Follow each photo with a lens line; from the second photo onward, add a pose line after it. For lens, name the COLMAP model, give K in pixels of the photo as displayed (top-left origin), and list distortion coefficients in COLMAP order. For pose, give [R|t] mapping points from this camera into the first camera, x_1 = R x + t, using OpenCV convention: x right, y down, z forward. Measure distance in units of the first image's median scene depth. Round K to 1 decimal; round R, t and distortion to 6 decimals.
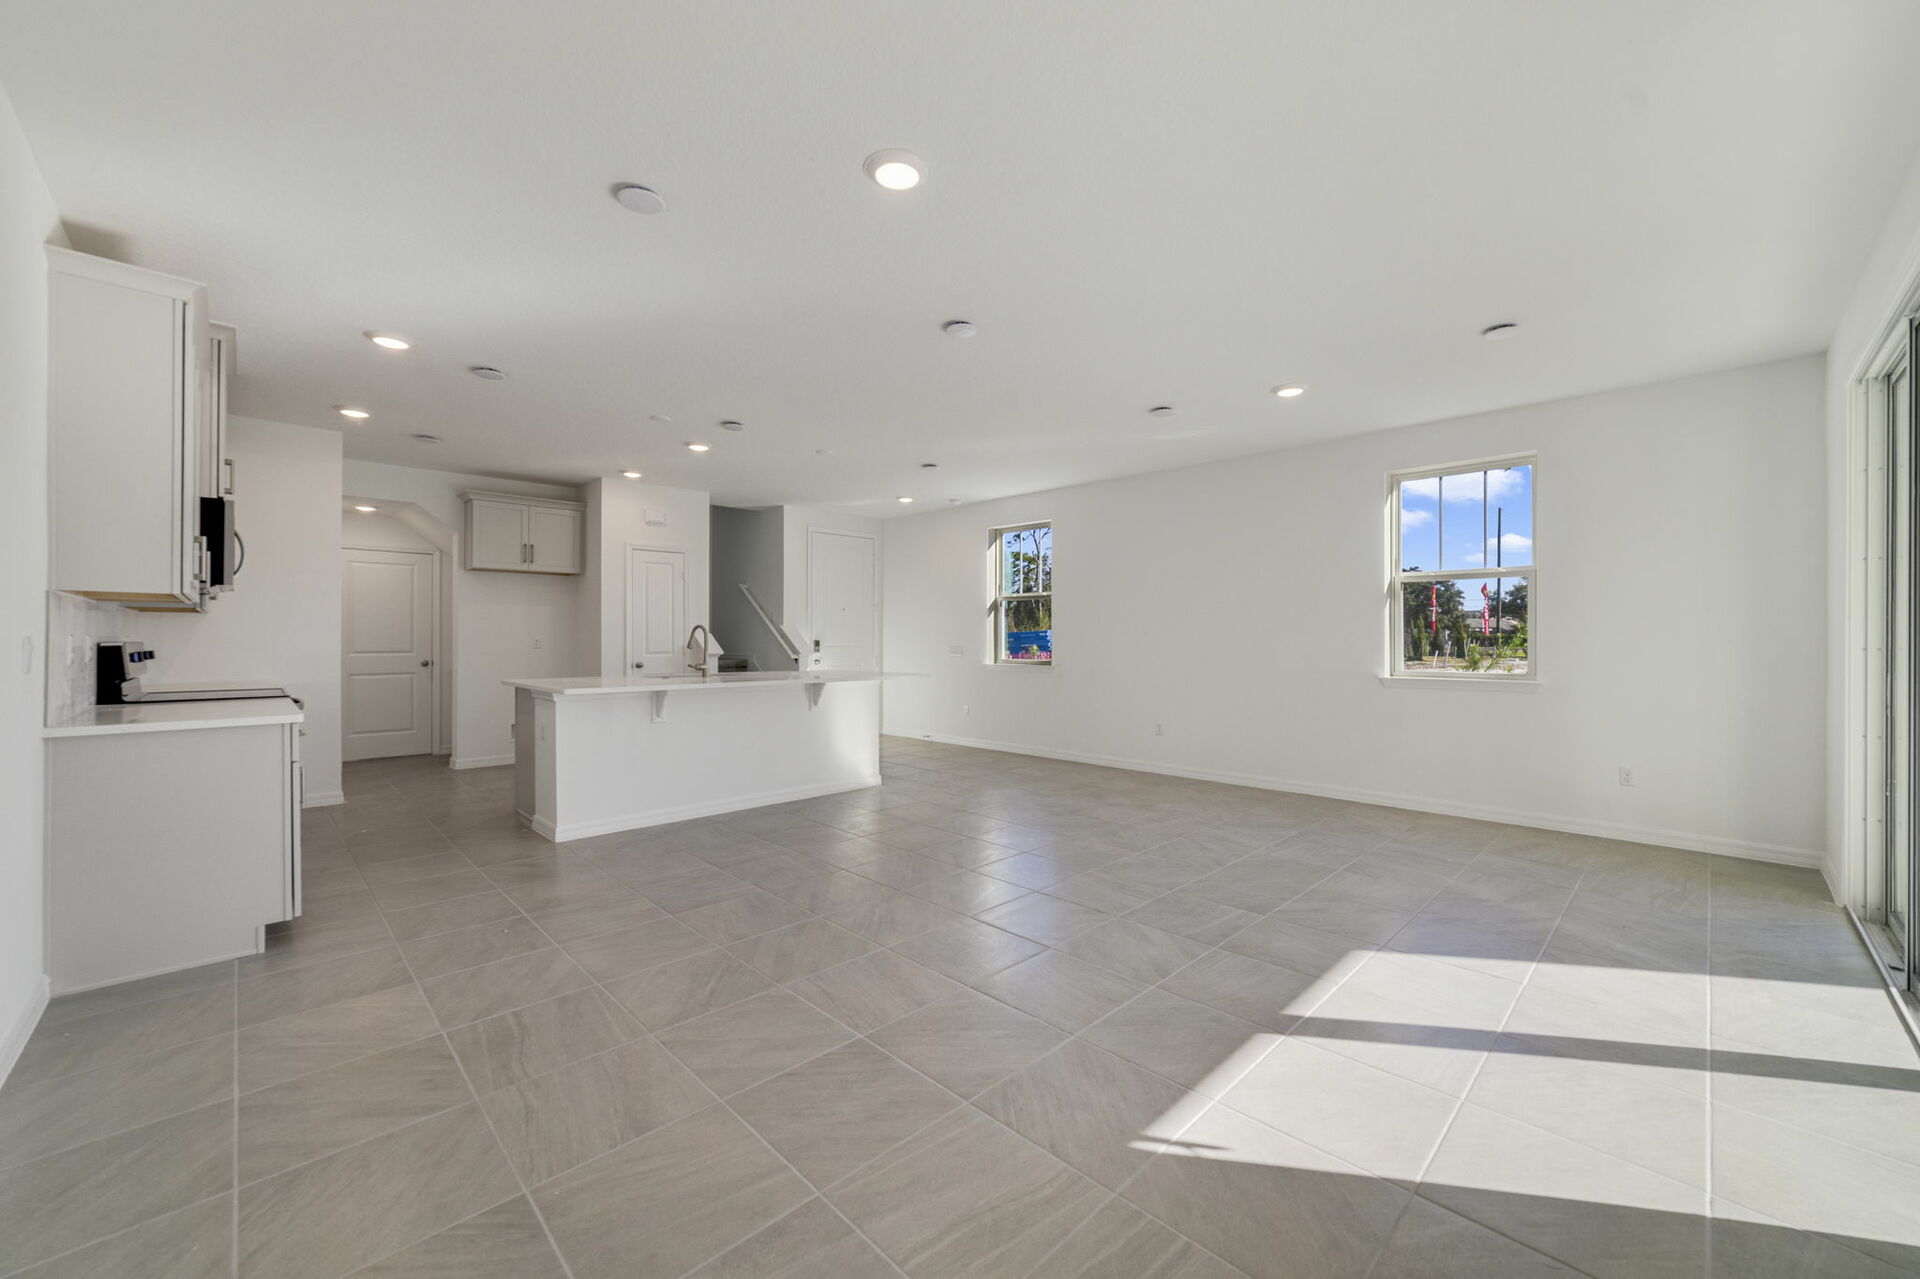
lens RADIAL K [[743.7, 0, 963.5], [0, 743.7, 637.3], [0, 0, 1]] dist [-0.020511, 0.011800]
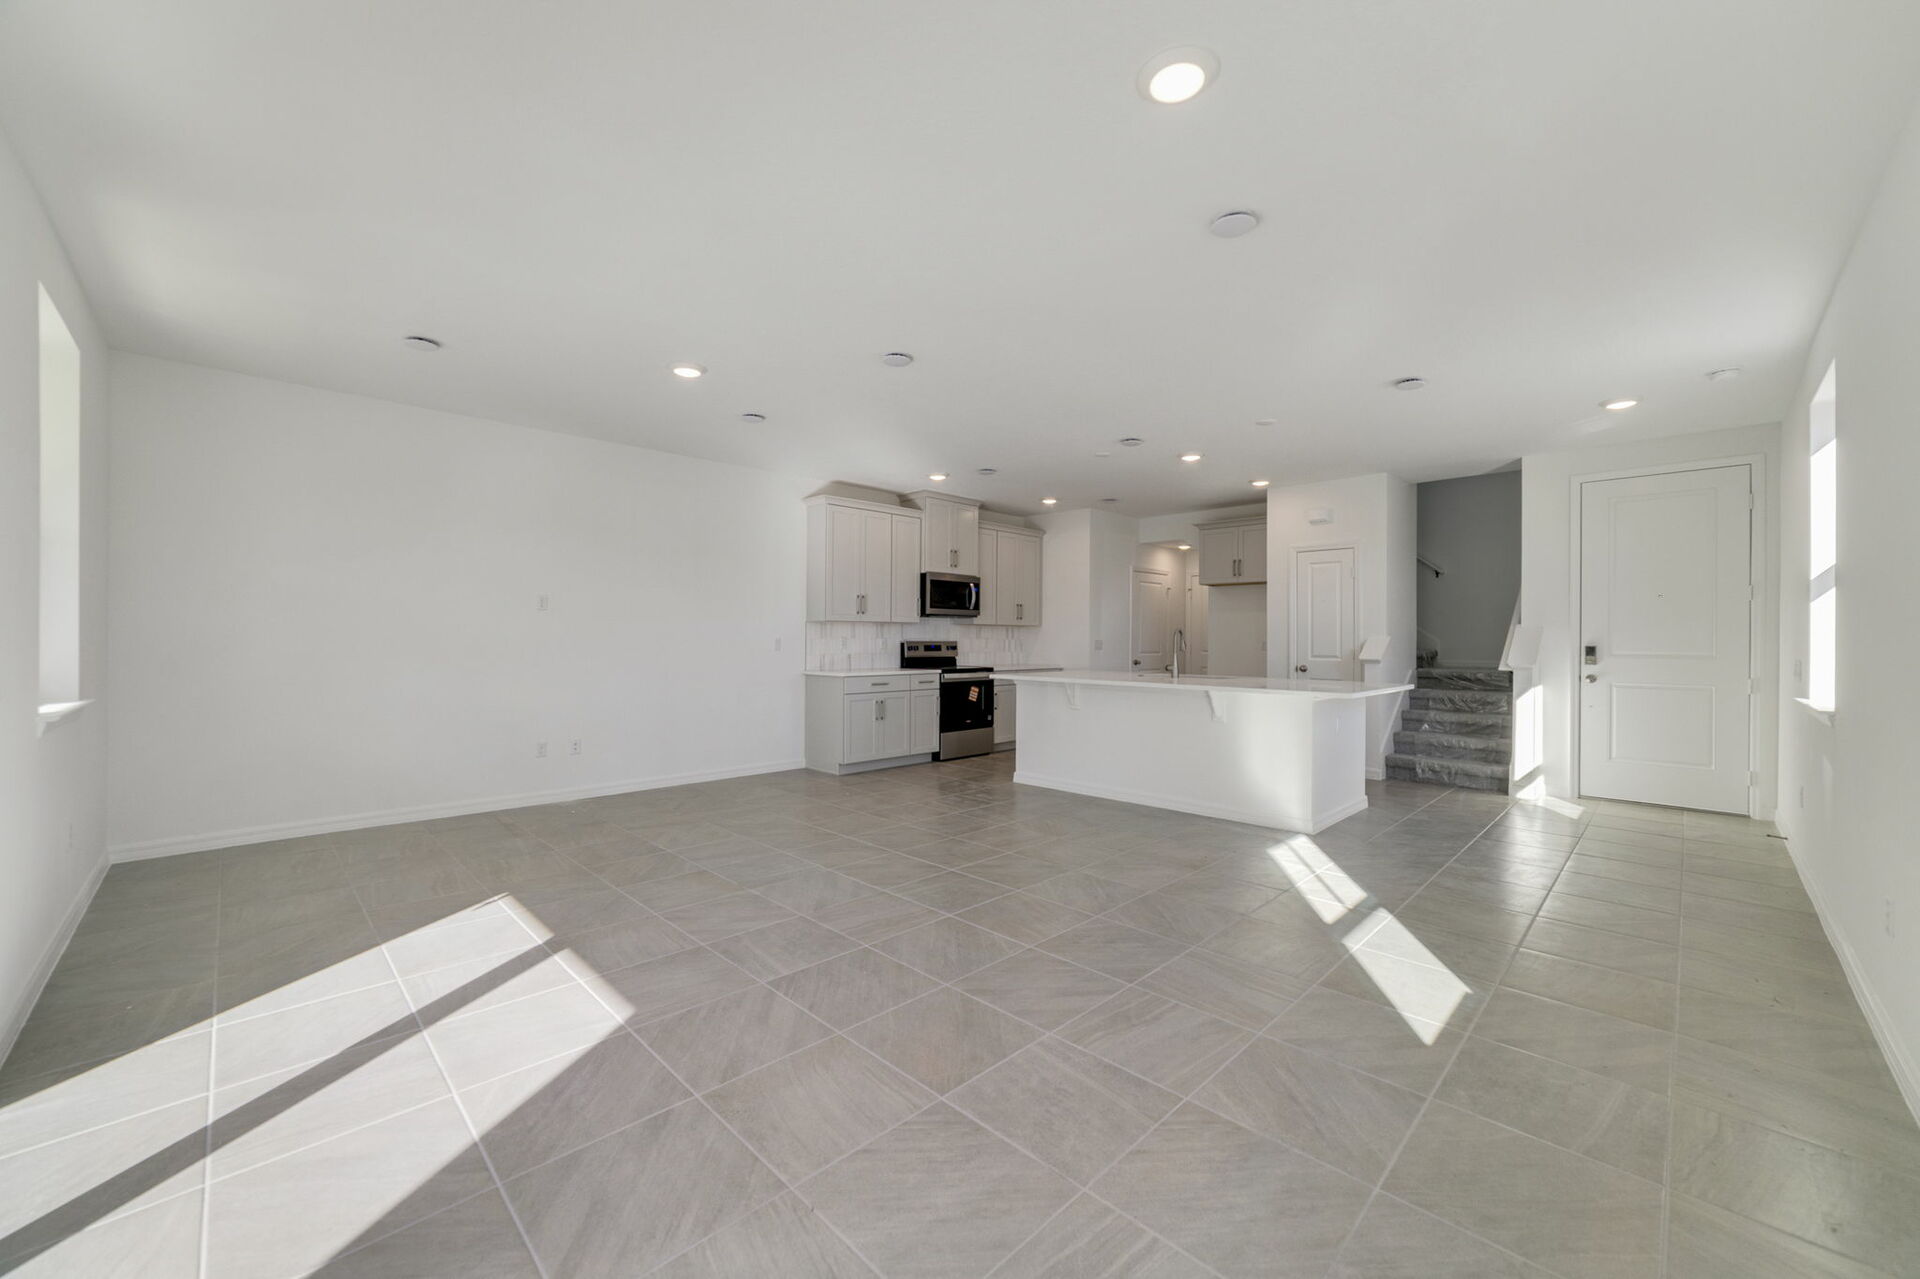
lens RADIAL K [[743.7, 0, 963.5], [0, 743.7, 637.3], [0, 0, 1]] dist [-0.020511, 0.011800]
pose [[0.006252, -0.003928, -0.999973, 0.568567], [-0.003140, 0.999987, -0.003947, 0.001262], [0.999976, 0.003165, 0.006240, 0.566104]]
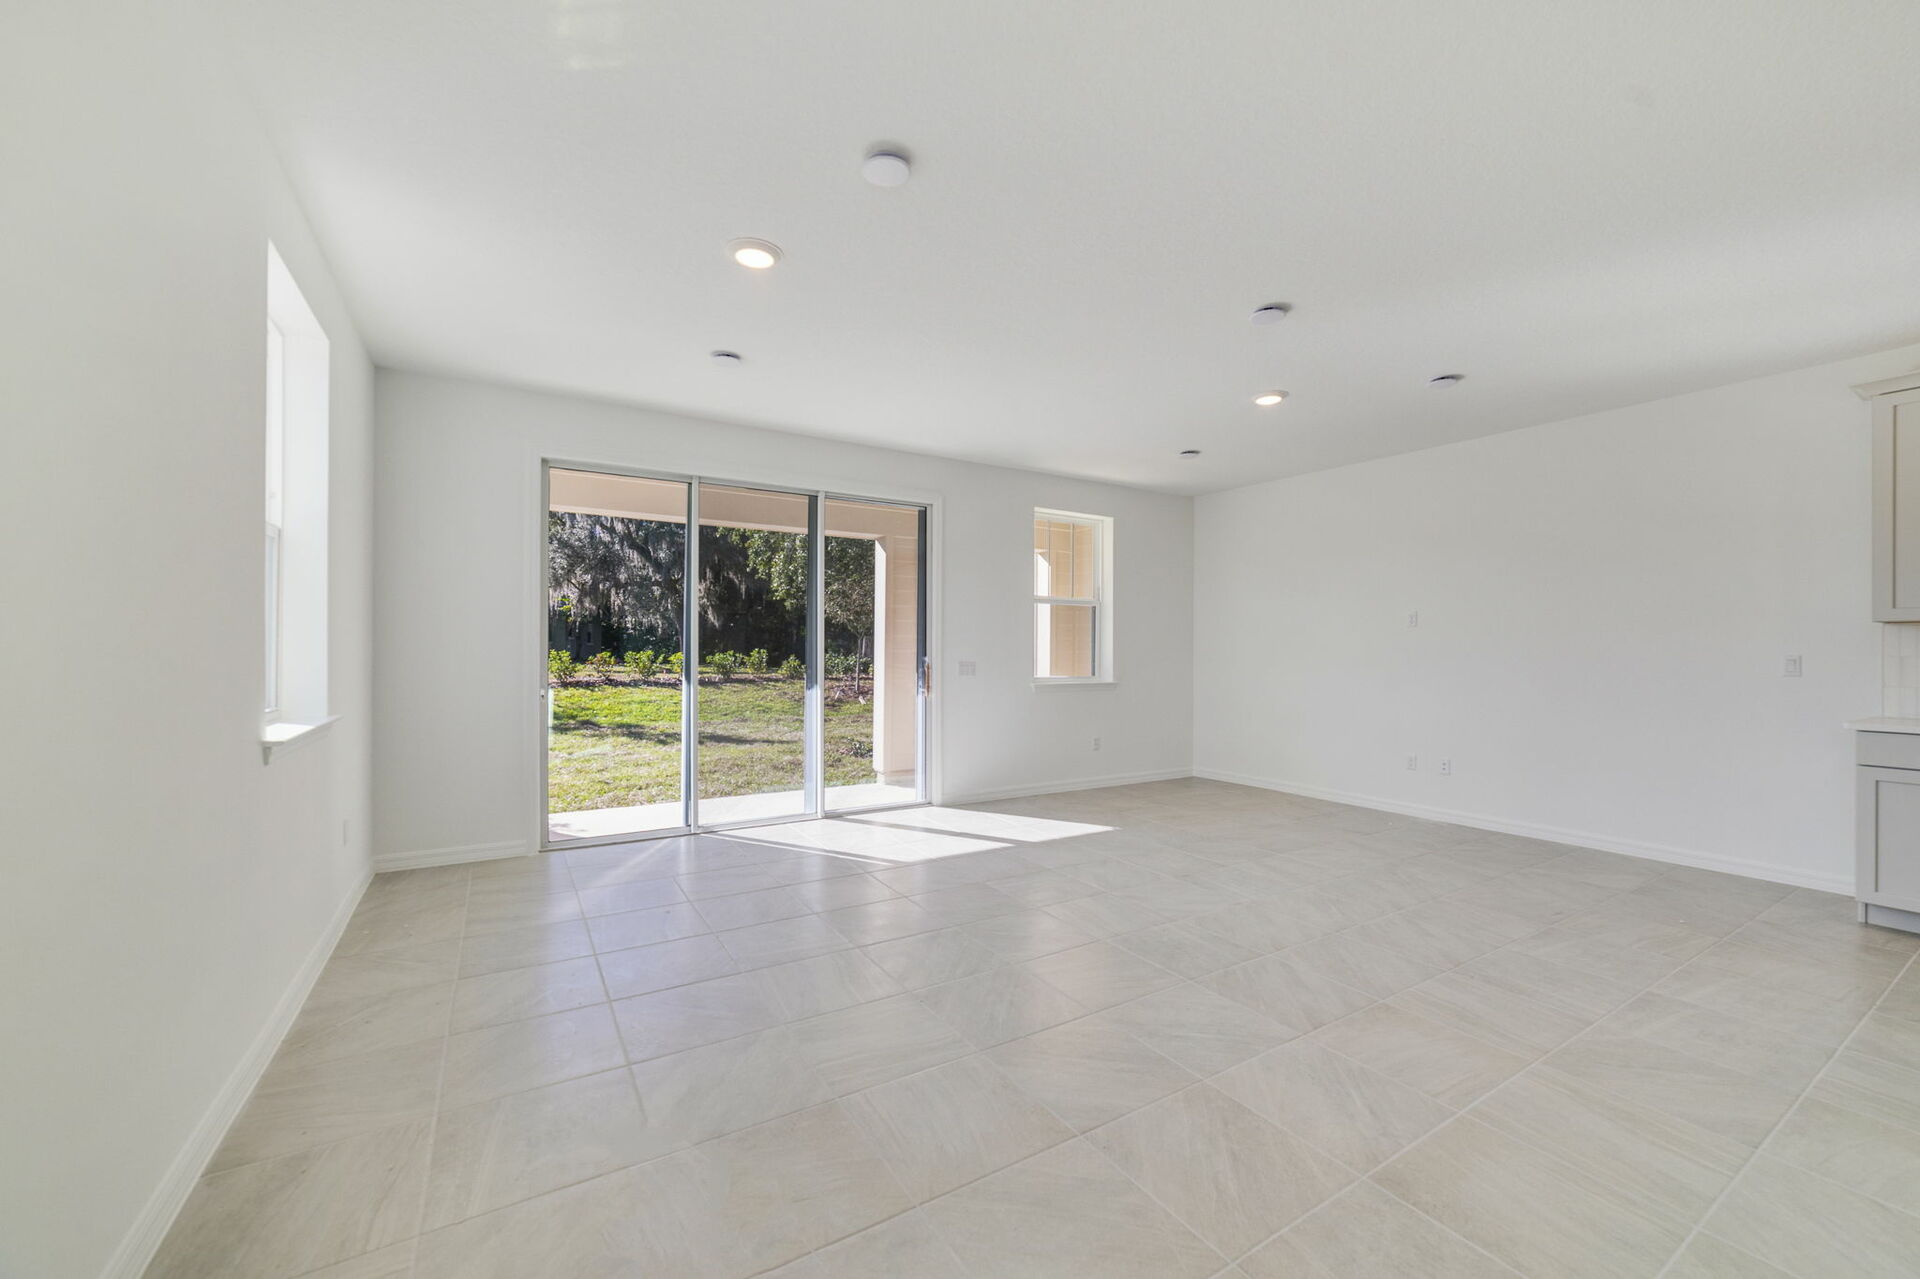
lens RADIAL K [[743.7, 0, 963.5], [0, 743.7, 637.3], [0, 0, 1]] dist [-0.020511, 0.011800]
pose [[-0.975518, 0.000791, 0.219919, 0.082663], [-0.003396, 0.999820, -0.018662, -0.001497], [-0.219894, -0.018952, -0.975340, 1.026389]]
